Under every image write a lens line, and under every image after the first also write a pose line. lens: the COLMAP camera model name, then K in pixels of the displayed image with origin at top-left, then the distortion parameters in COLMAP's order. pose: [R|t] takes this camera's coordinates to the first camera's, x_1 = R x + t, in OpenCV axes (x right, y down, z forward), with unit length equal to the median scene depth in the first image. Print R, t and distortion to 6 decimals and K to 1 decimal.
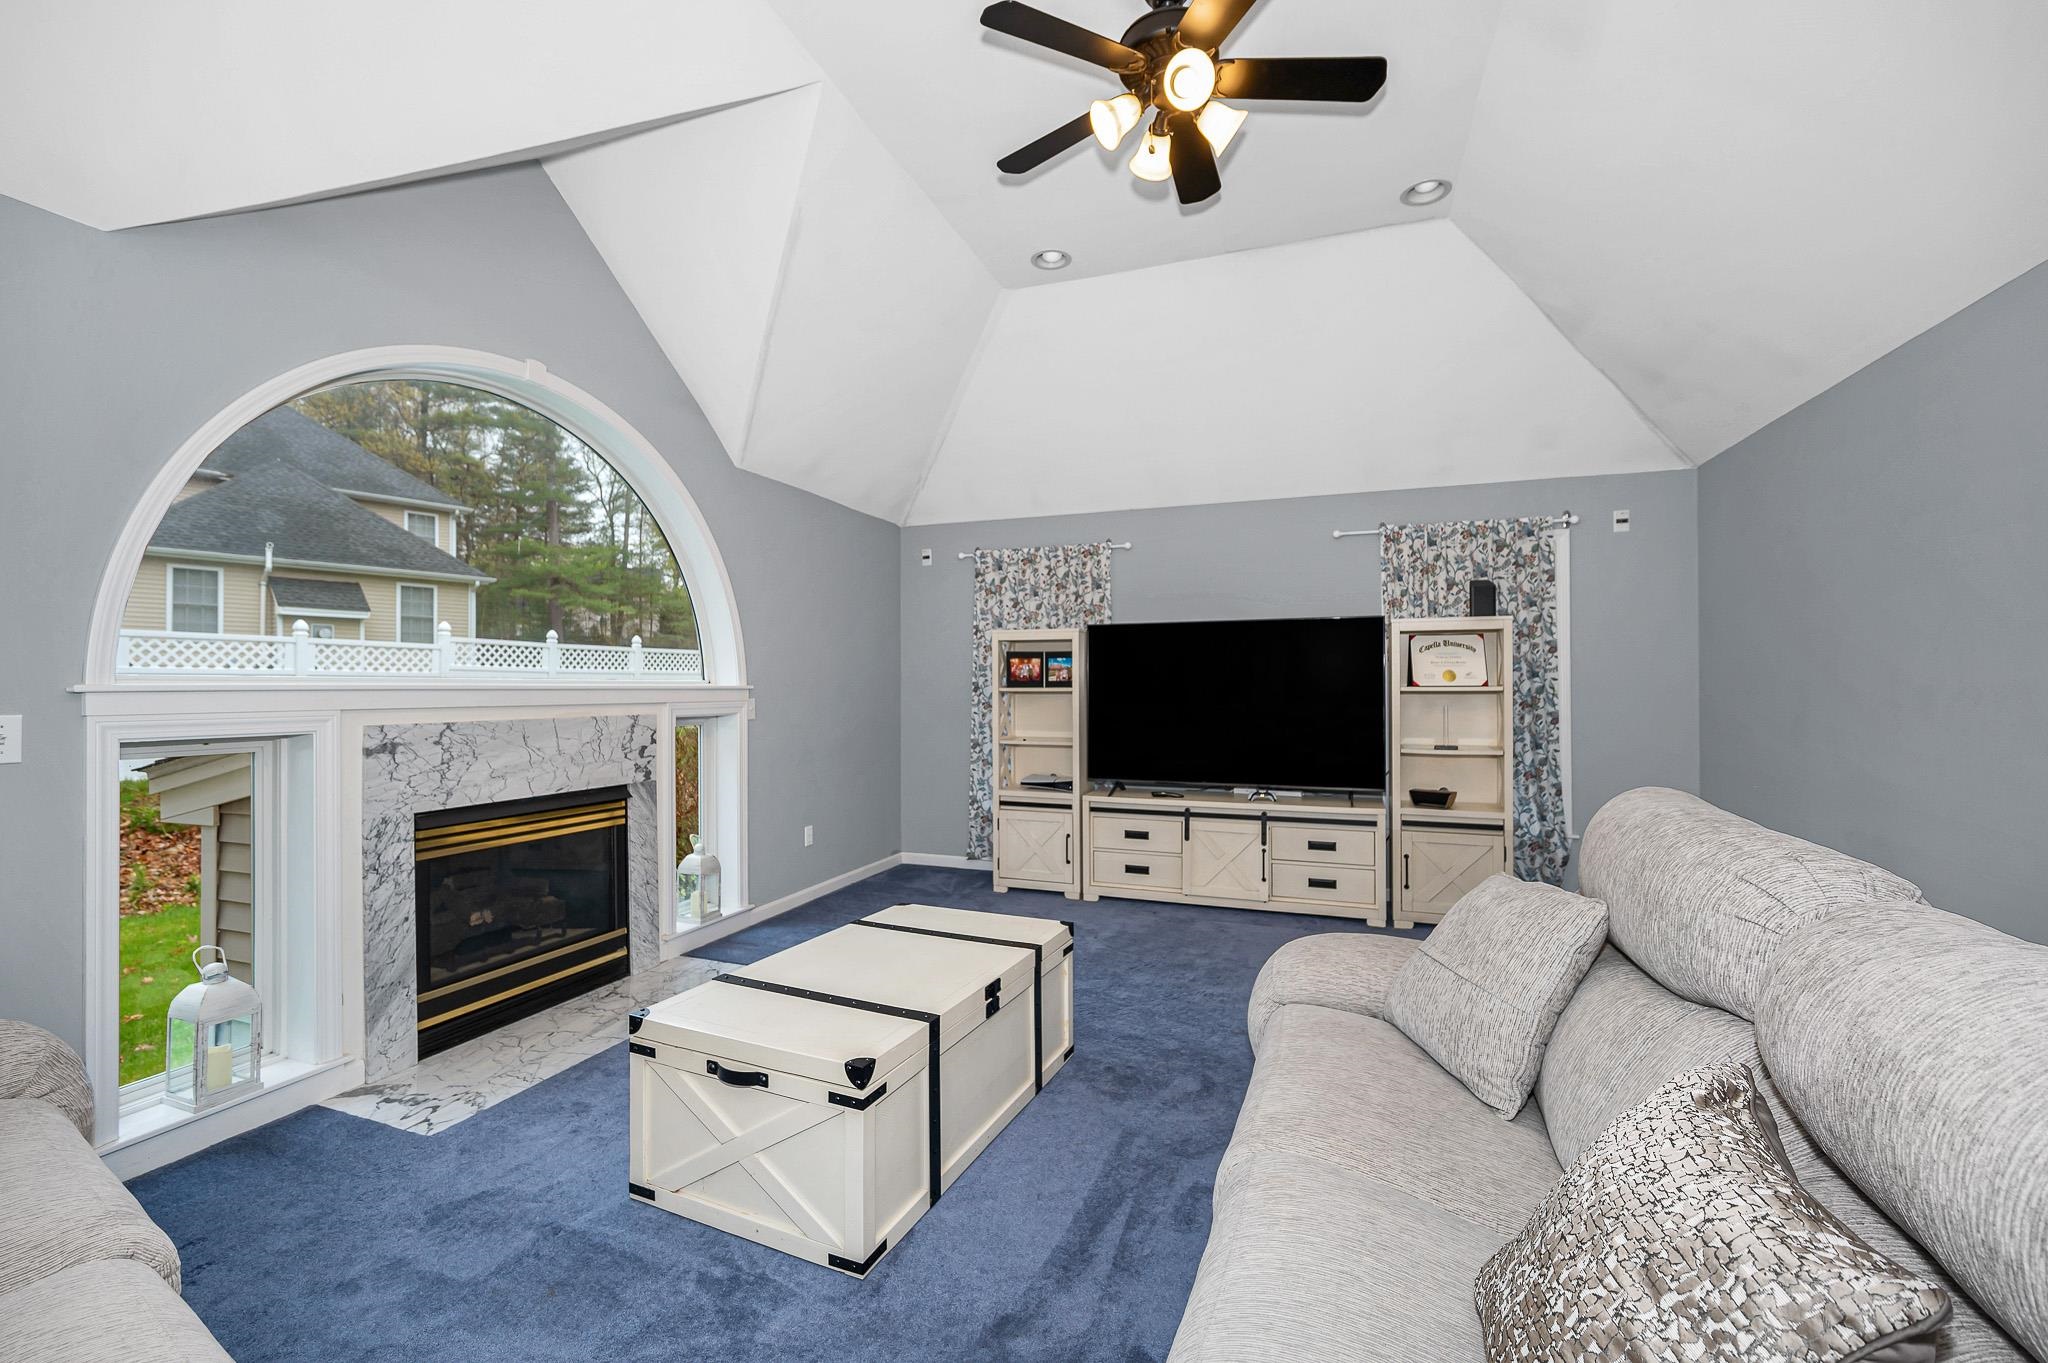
lens RADIAL K [[869.1, 0, 985.3], [0, 869.1, 684.0], [0, 0, 1]] dist [-0.001357, -0.000343]
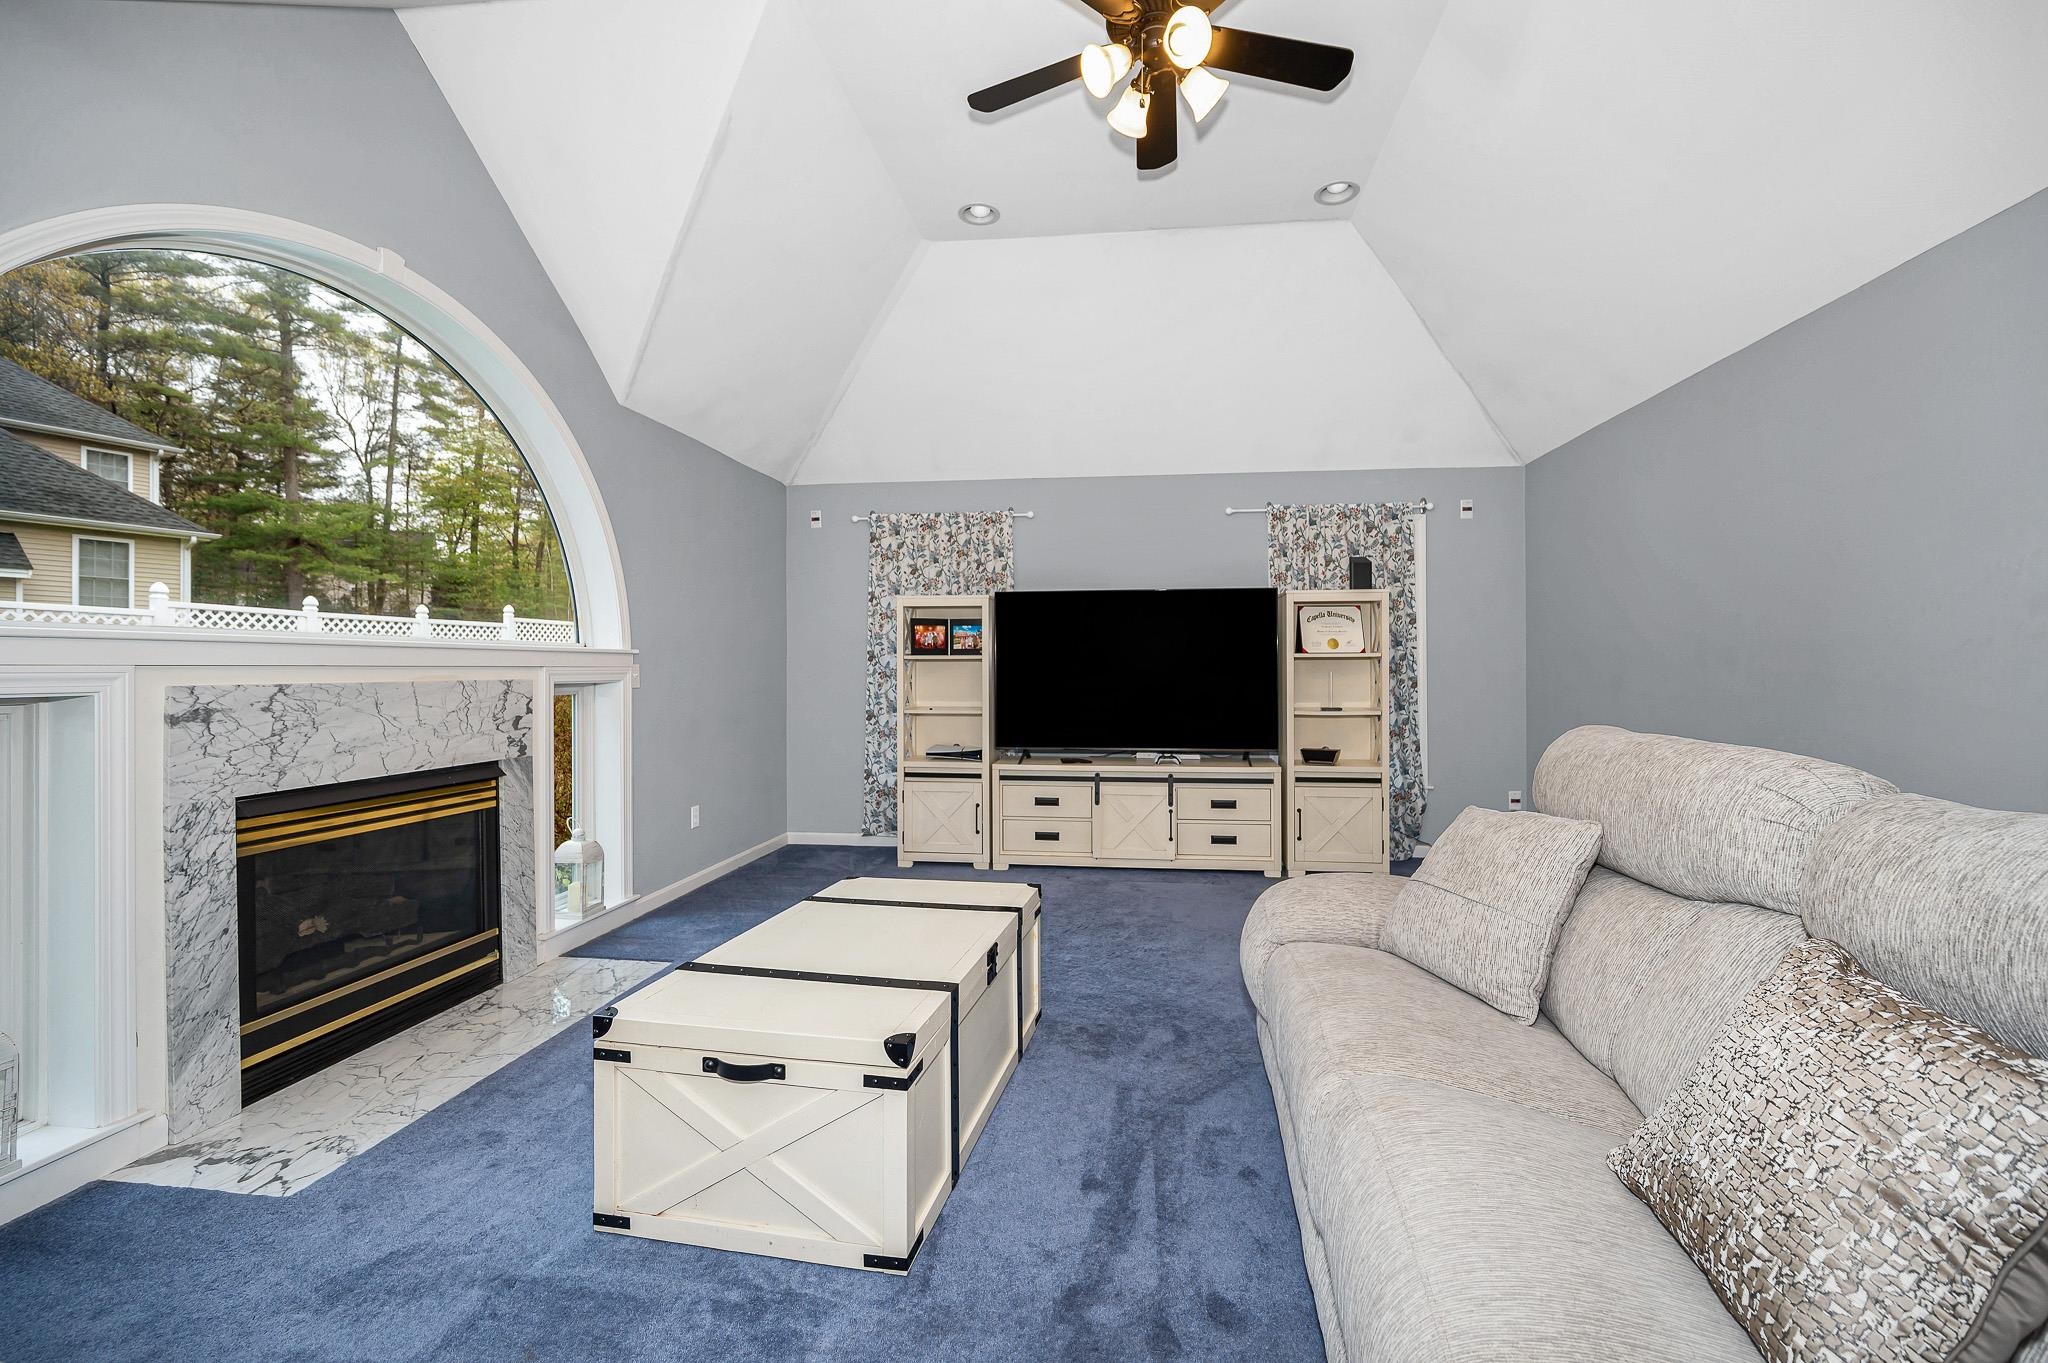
lens RADIAL K [[869.1, 0, 1033.1], [0, 869.1, 665.7], [0, 0, 1]] dist [-0.001357, -0.000343]
pose [[0.969254, 0.001217, 0.246061, -0.125570], [-0.001355, 0.999999, 0.000390, 0.023262], [-0.246060, -0.000711, 0.969254, 0.043940]]
